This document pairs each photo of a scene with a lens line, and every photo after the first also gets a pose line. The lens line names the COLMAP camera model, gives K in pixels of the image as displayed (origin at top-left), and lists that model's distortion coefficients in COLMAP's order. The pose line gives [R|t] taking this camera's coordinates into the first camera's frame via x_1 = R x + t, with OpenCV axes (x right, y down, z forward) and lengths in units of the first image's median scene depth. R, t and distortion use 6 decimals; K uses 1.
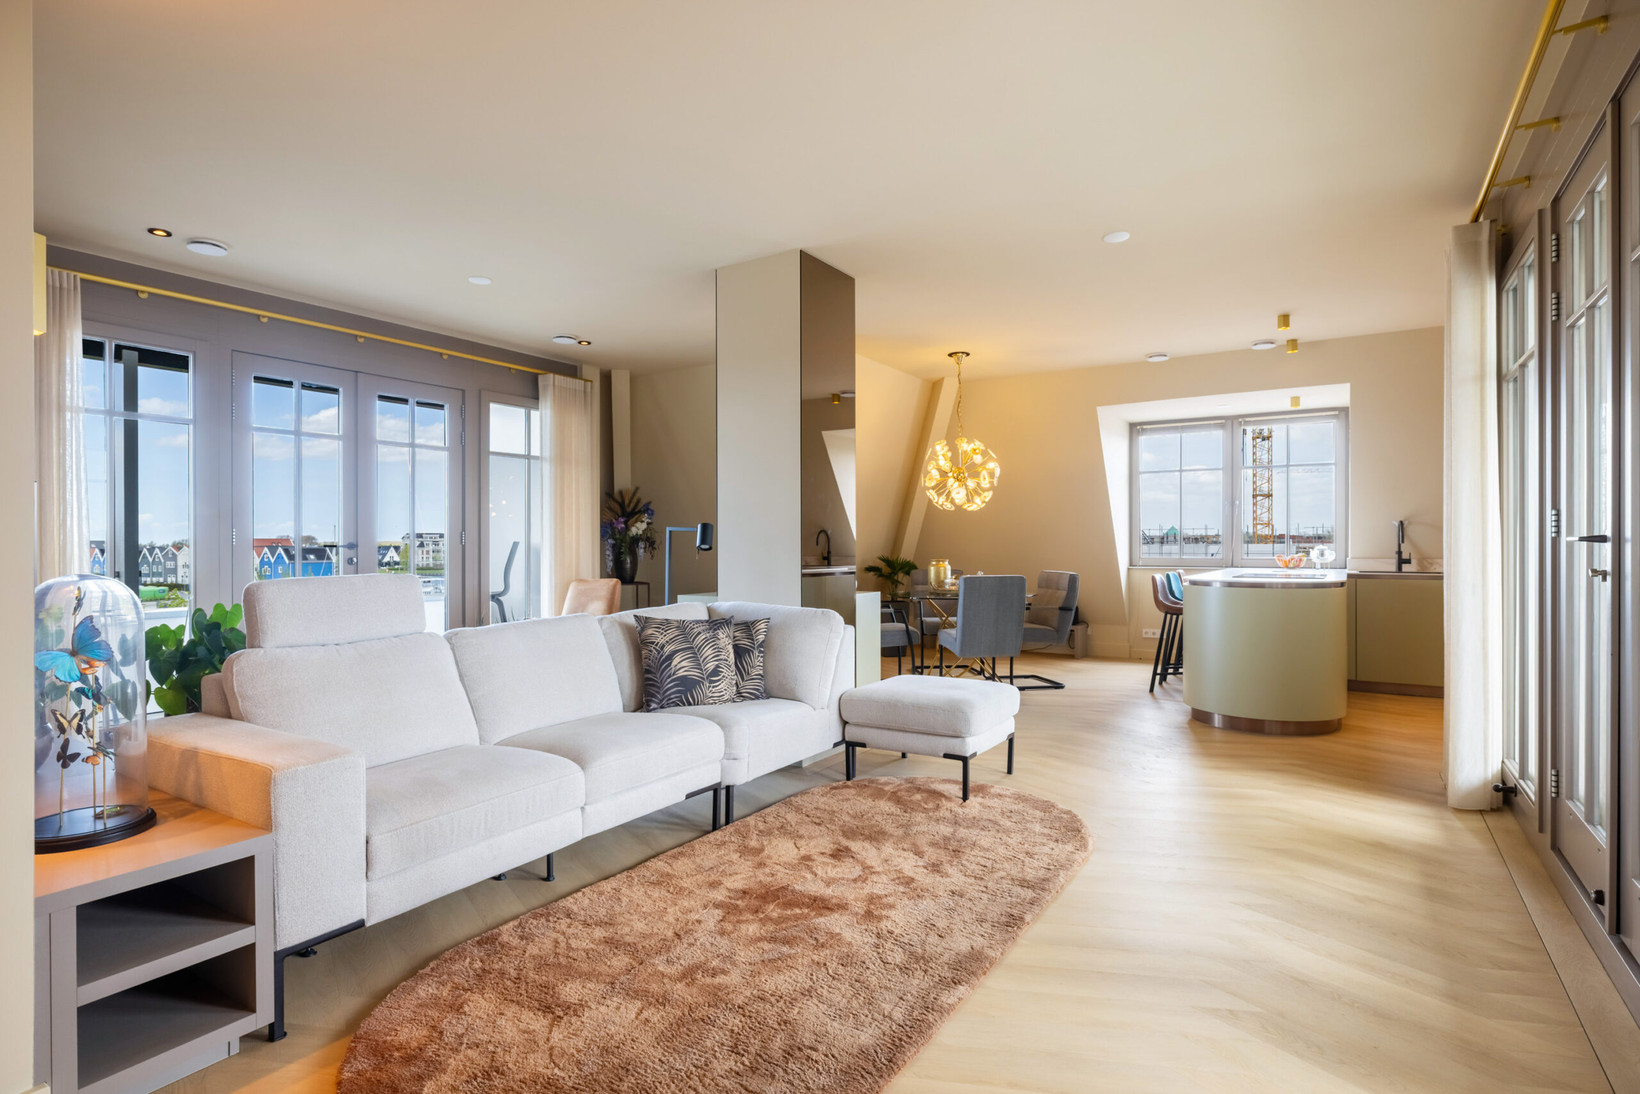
lens RADIAL K [[825.3, 0, 815.0], [0, 825.3, 549.0], [0, 0, 1]] dist [0.000108, 0.000219]
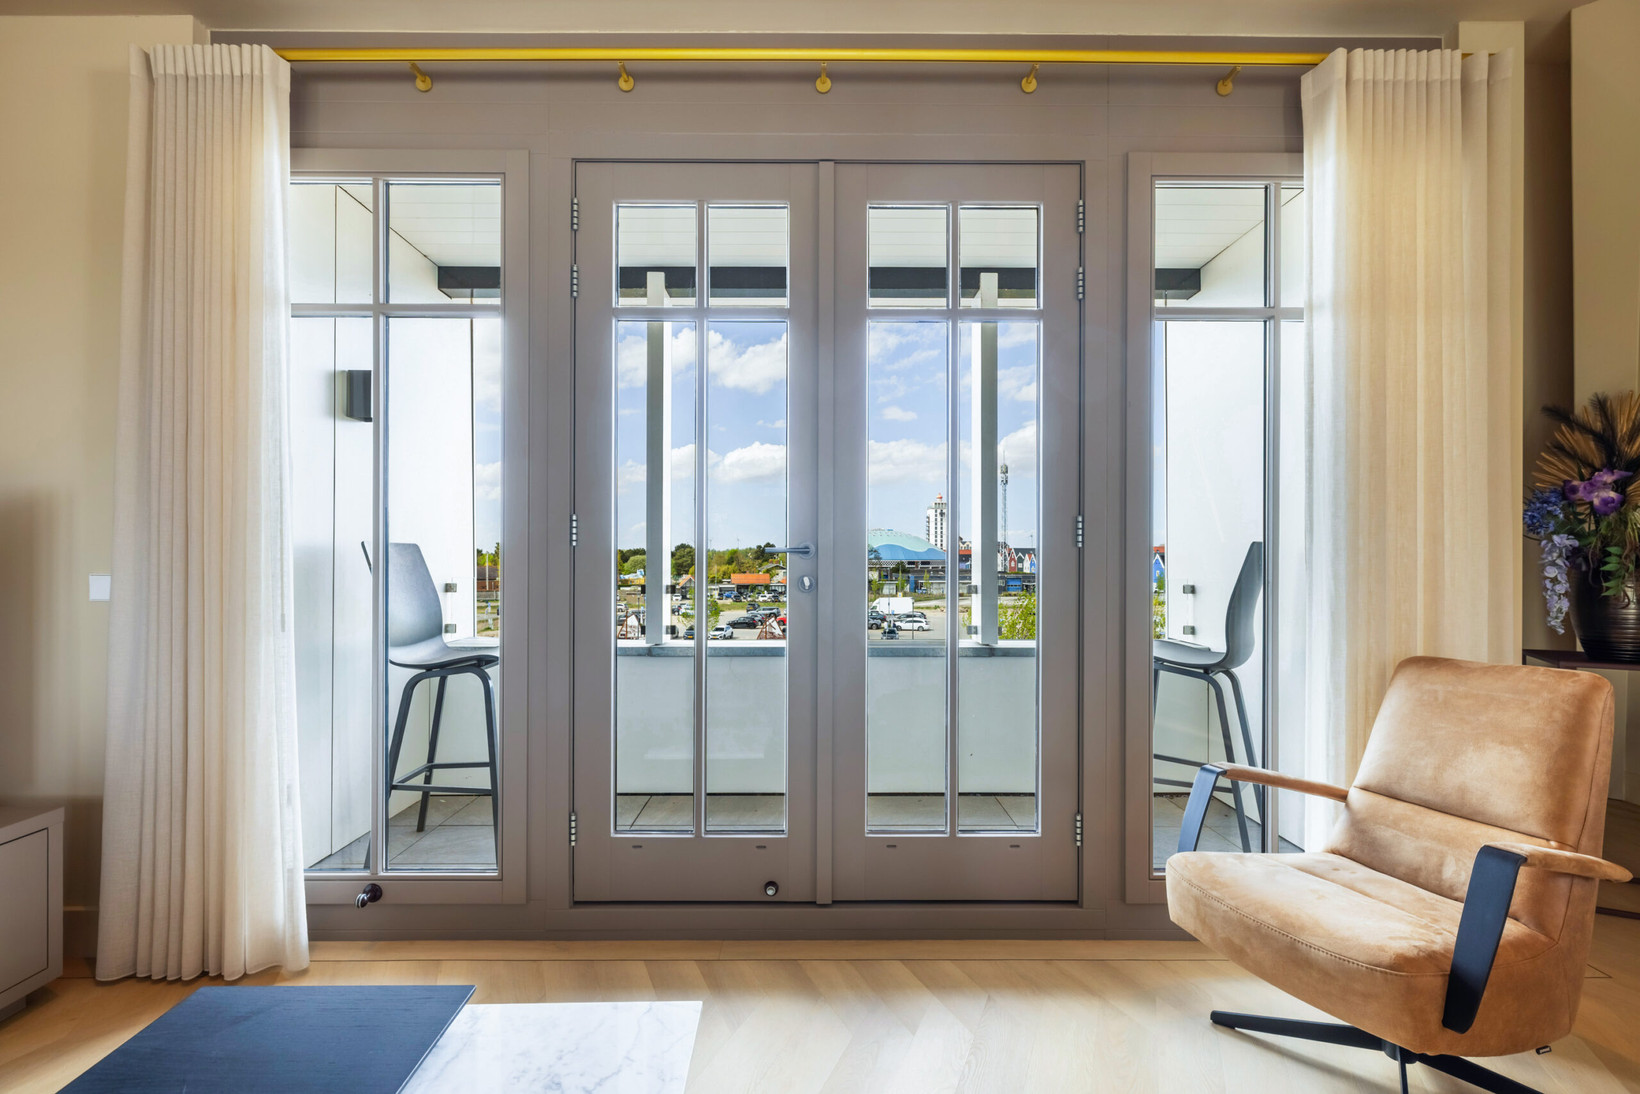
lens RADIAL K [[796.0, 0, 814.5], [0, 796.0, 551.2], [0, 0, 1]] dist [0.002268, -0.000031]
pose [[0.550047, 0.005675, -0.835115, -0.288086], [-0.007282, 0.999971, 0.001999, -0.006480], [0.835102, 0.004981, 0.550072, 1.132920]]
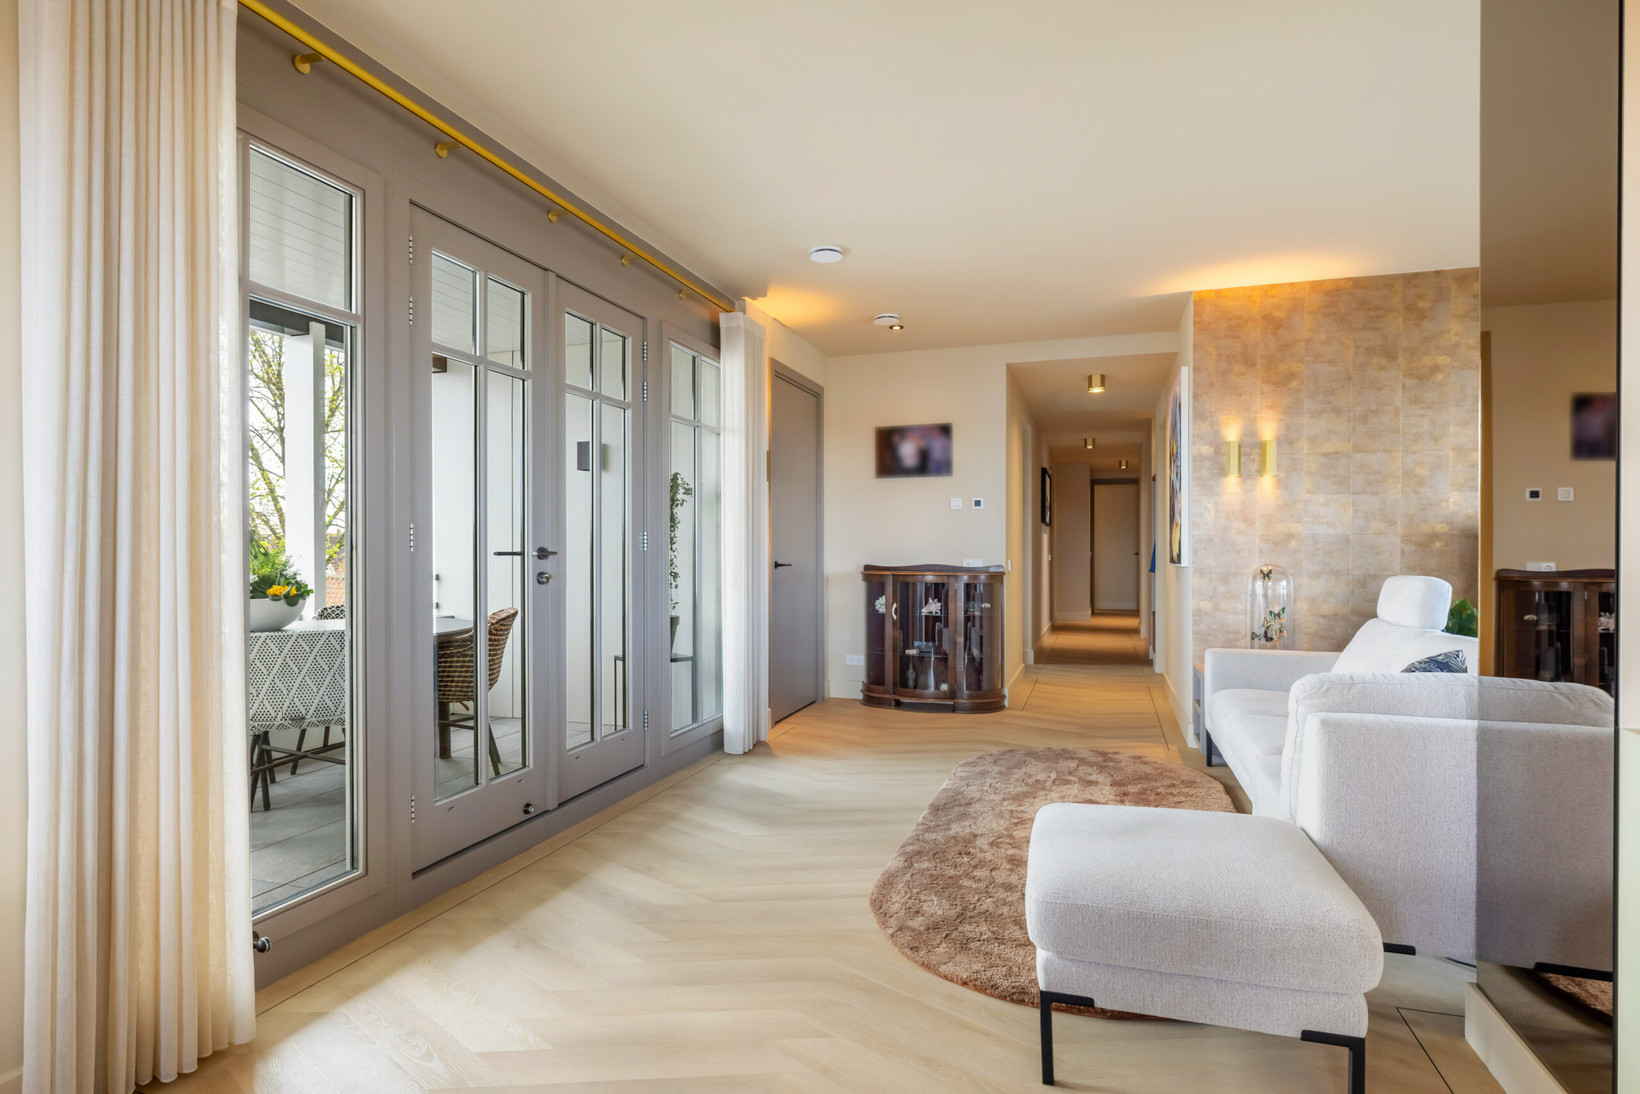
lens RADIAL K [[848.0, 0, 819.2], [0, 848.0, 550.5], [0, 0, 1]] dist [0.001672, 0.000108]
pose [[-0.967336, 0.005642, -0.253437, 0.527712], [0.003291, 0.999948, 0.009700, -0.018206], [0.253478, 0.008549, -0.967303, 1.590428]]
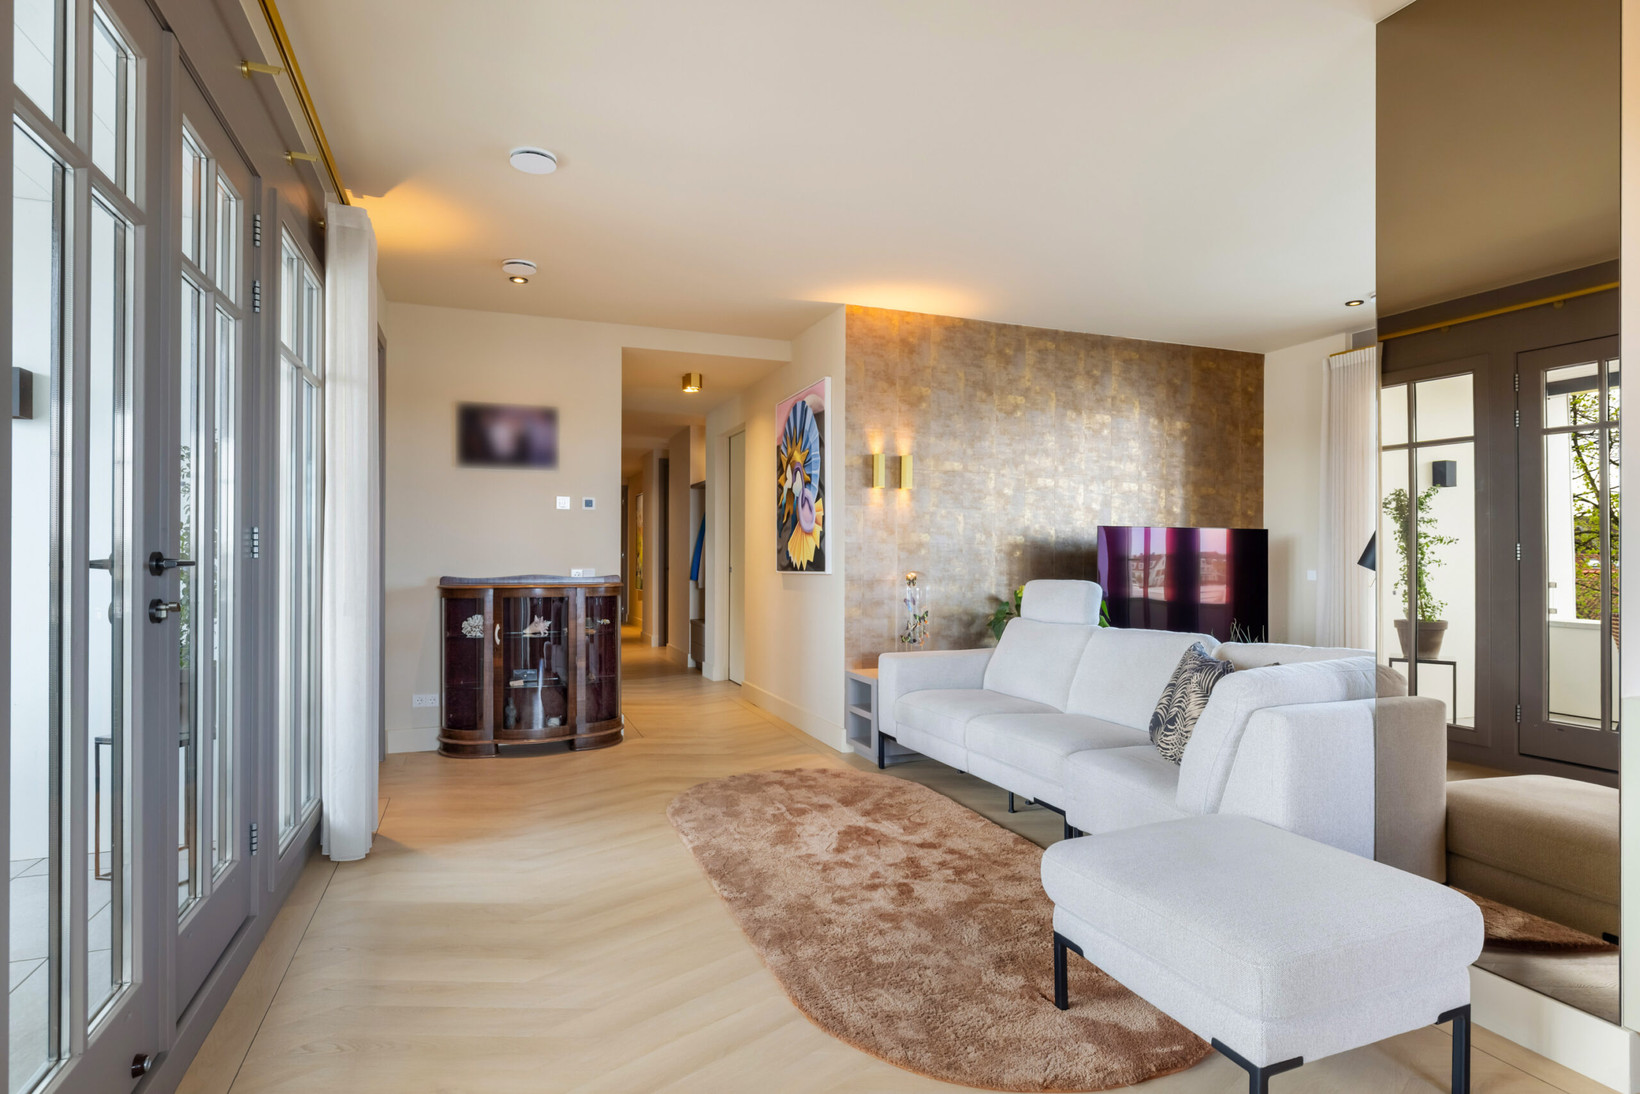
lens RADIAL K [[858.2, 0, 819.2], [0, 858.2, 549.5], [0, 0, 1]] dist [-0.000099, 0.000531]
pose [[-0.583237, -0.002932, -0.812297, 0.765627], [-0.003573, 0.999993, -0.001044, -0.015788], [0.812294, 0.002293, -0.583244, 1.206944]]
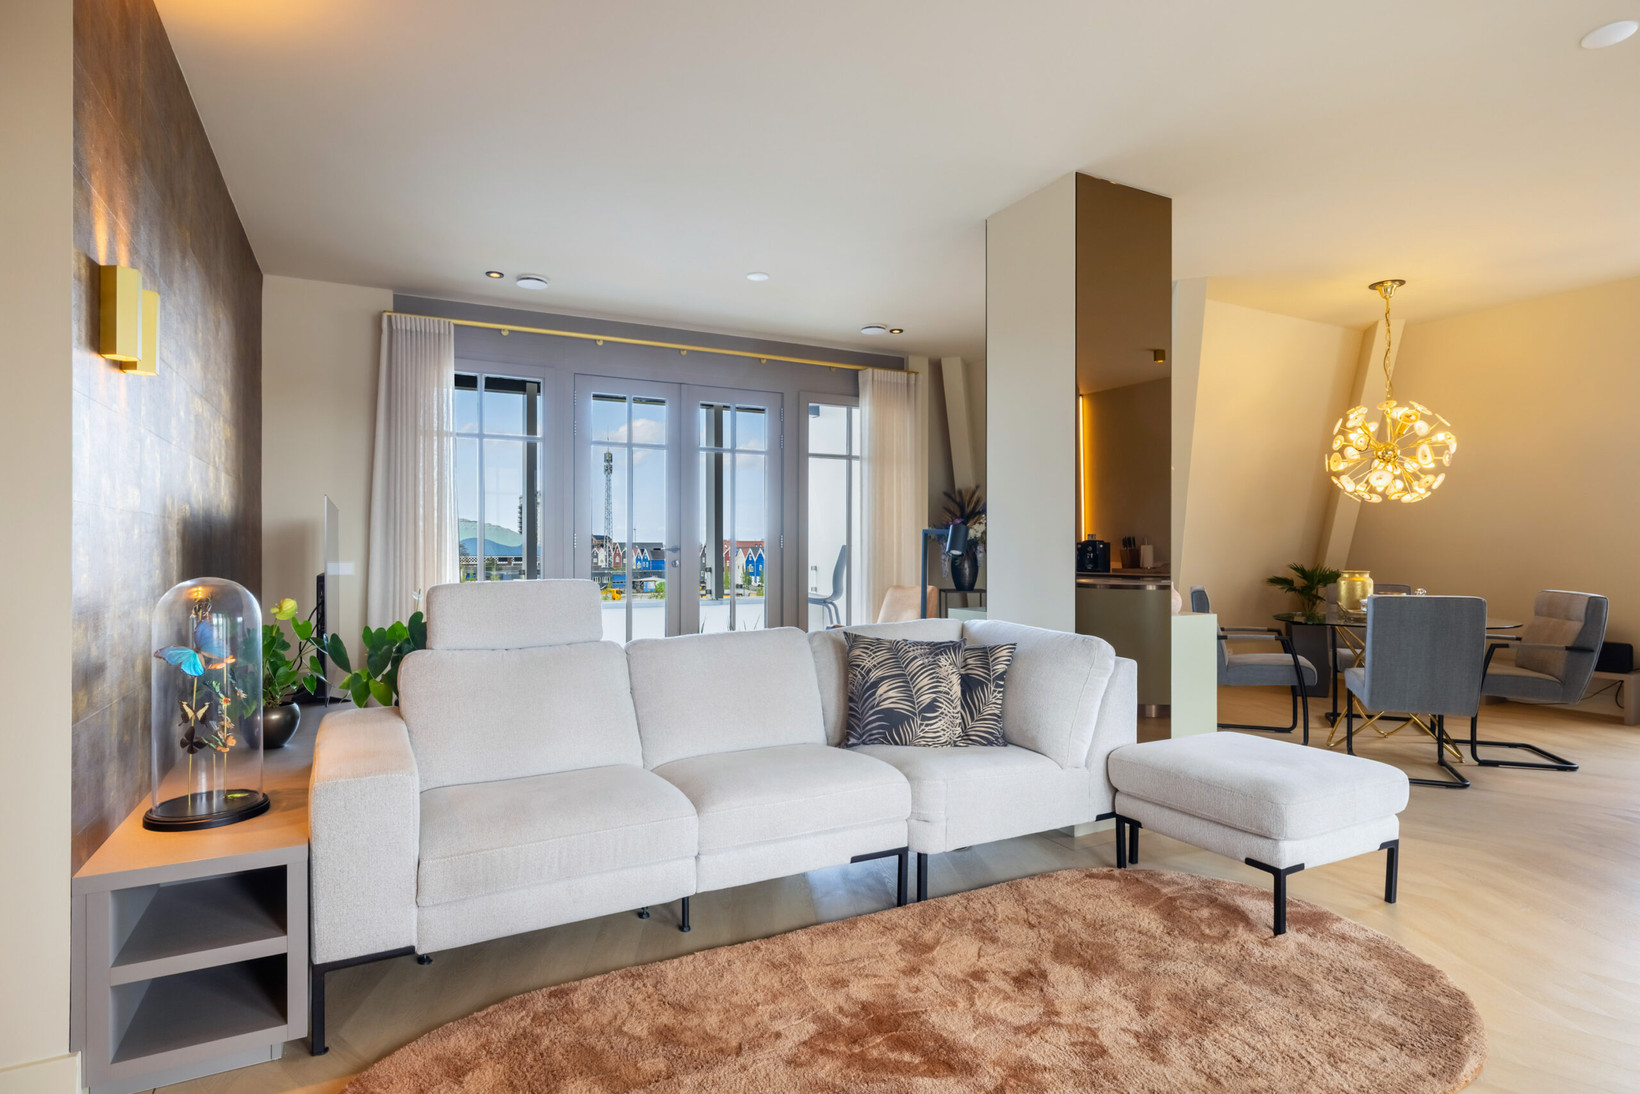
lens RADIAL K [[848.0, 0, 819.2], [0, 848.0, 550.5], [0, 0, 1]] dist [0.001672, 0.000108]
pose [[0.872744, 0.004926, -0.488154, 0.190405], [-0.005460, 0.999985, 0.000329, -0.005058], [0.488148, 0.002378, 0.872758, 0.214432]]
